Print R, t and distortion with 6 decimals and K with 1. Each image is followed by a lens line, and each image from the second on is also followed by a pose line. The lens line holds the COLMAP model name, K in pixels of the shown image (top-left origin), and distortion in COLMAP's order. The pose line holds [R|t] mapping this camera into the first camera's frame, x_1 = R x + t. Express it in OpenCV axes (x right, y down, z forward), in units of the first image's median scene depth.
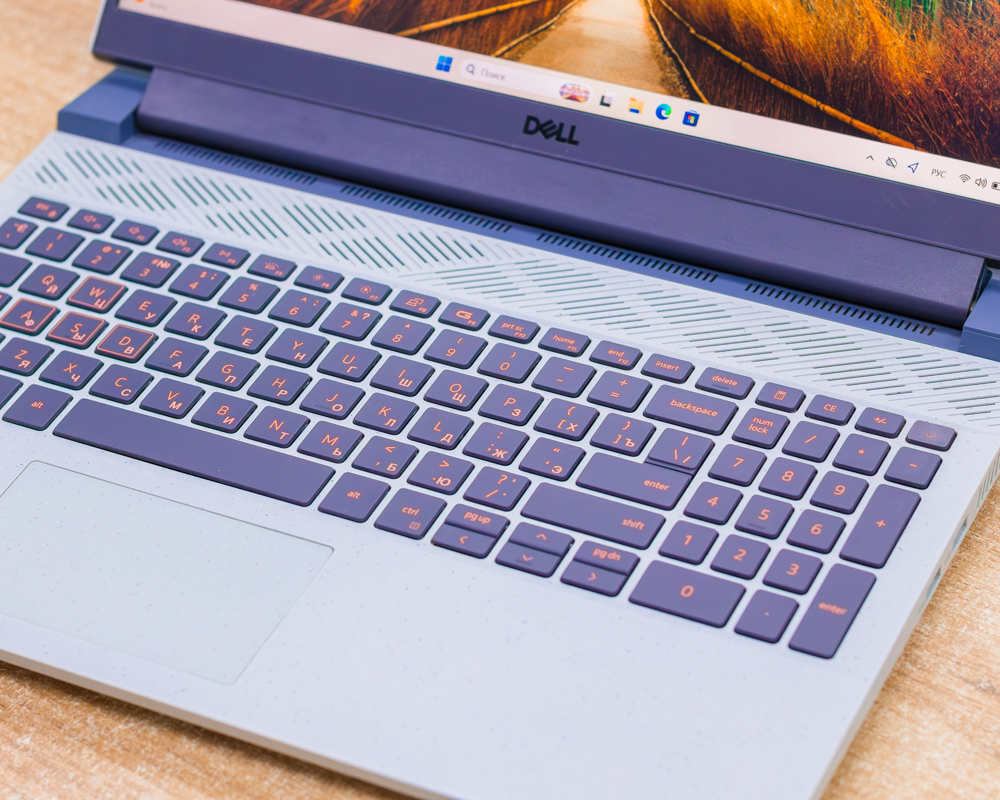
lens RADIAL K [[2625.8, 0, 500.0], [0, 2625.8, 400.0], [0, 0, 1]] dist [-0.069278, -0.138838]
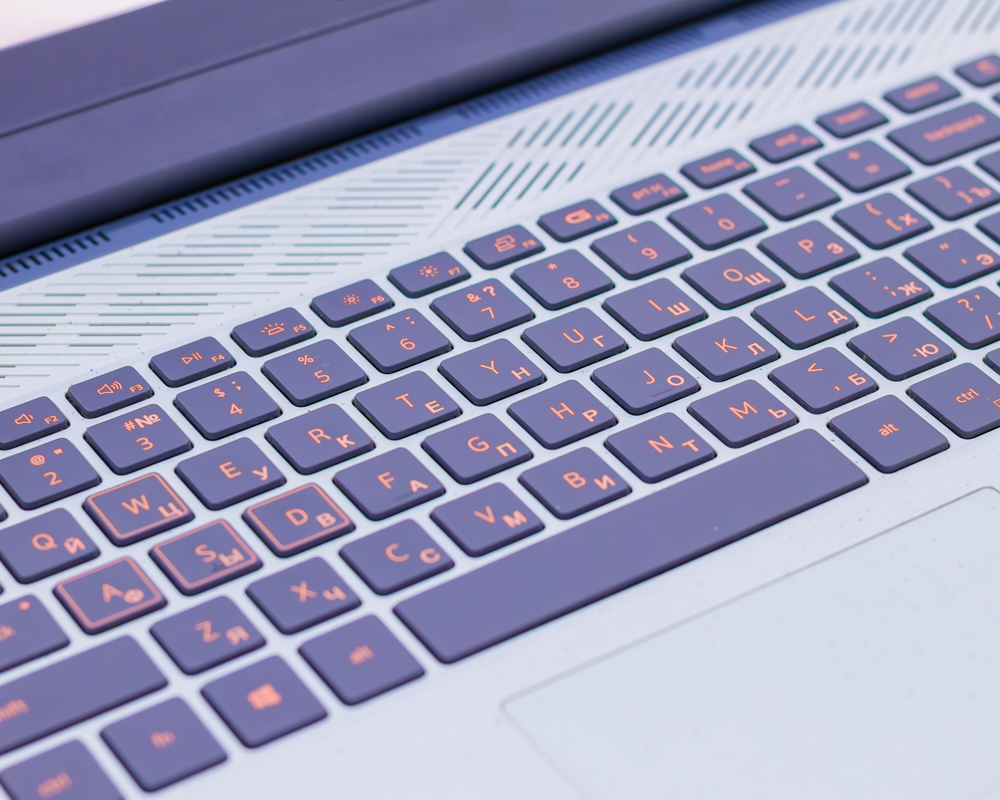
lens RADIAL K [[2625.8, 0, 500.0], [0, 2625.8, 400.0], [0, 0, 1]] dist [-0.069278, -0.138838]
pose [[0.560959, -0.507173, 0.654294, -0.608387], [0.515701, 0.832357, 0.203062, -0.174674], [-0.647594, 0.223511, 0.728467, 0.660009]]
